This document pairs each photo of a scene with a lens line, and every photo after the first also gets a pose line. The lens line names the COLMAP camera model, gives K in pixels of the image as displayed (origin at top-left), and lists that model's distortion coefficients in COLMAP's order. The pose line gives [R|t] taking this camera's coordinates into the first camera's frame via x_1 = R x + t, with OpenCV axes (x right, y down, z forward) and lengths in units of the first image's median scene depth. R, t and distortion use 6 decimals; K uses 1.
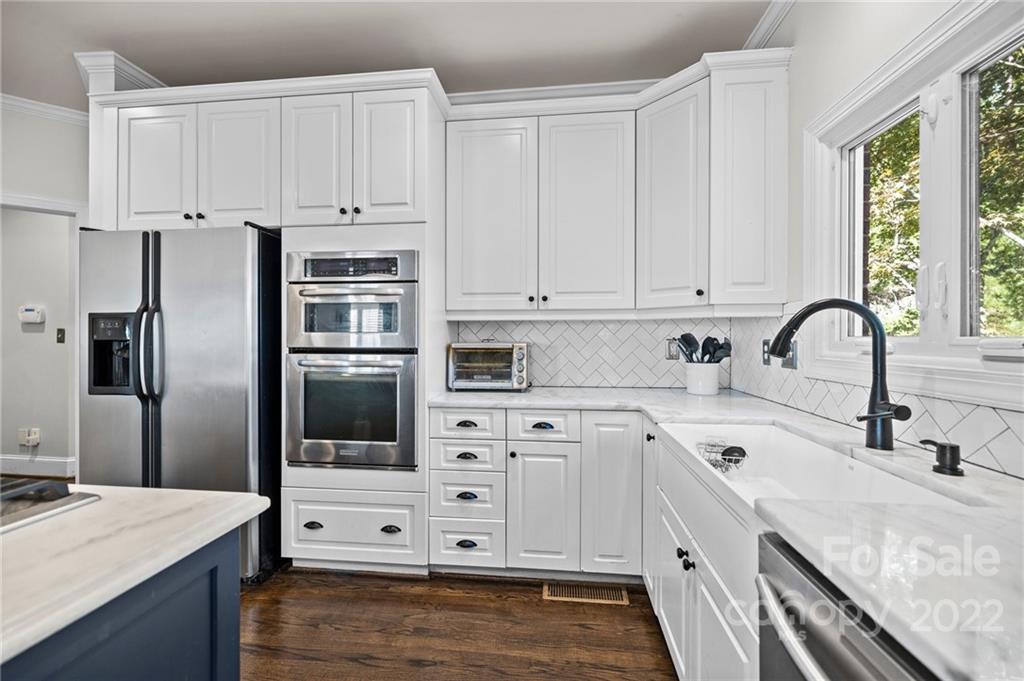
lens RADIAL K [[432.7, 0, 504.9], [0, 432.7, 337.5], [0, 0, 1]] dist [-0.001929, 0.000192]
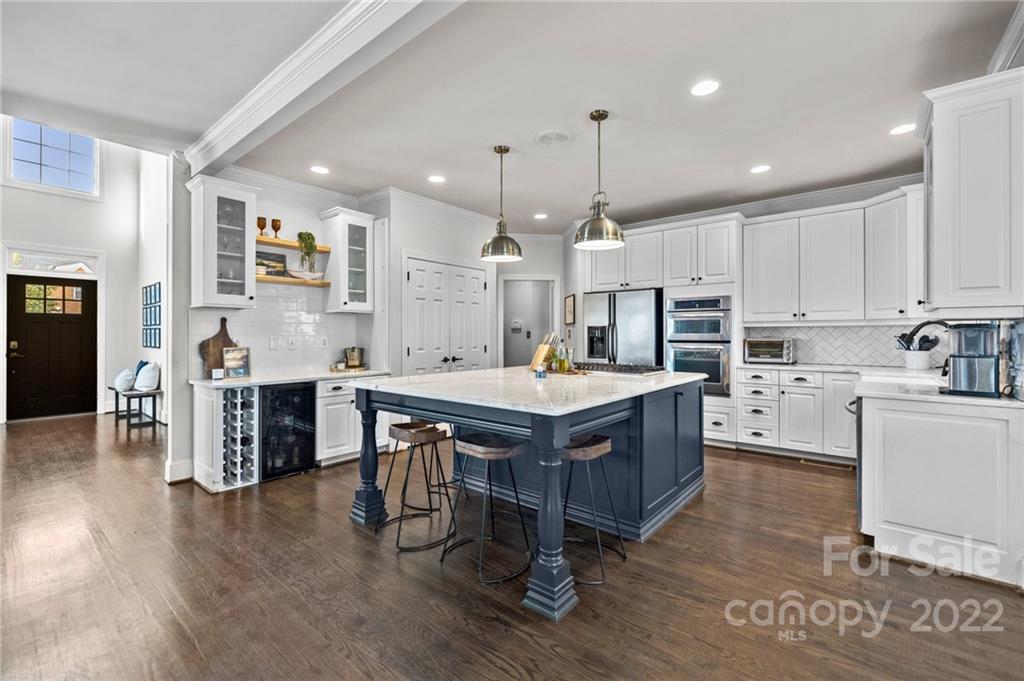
lens RADIAL K [[432.7, 0, 509.3], [0, 432.7, 334.7], [0, 0, 1]] dist [-0.001929, 0.000192]
pose [[0.843958, -0.001541, -0.536407, 0.023186], [0.001114, 0.999999, -0.001121, -0.003413], [0.536408, 0.000348, 0.843959, -1.392046]]
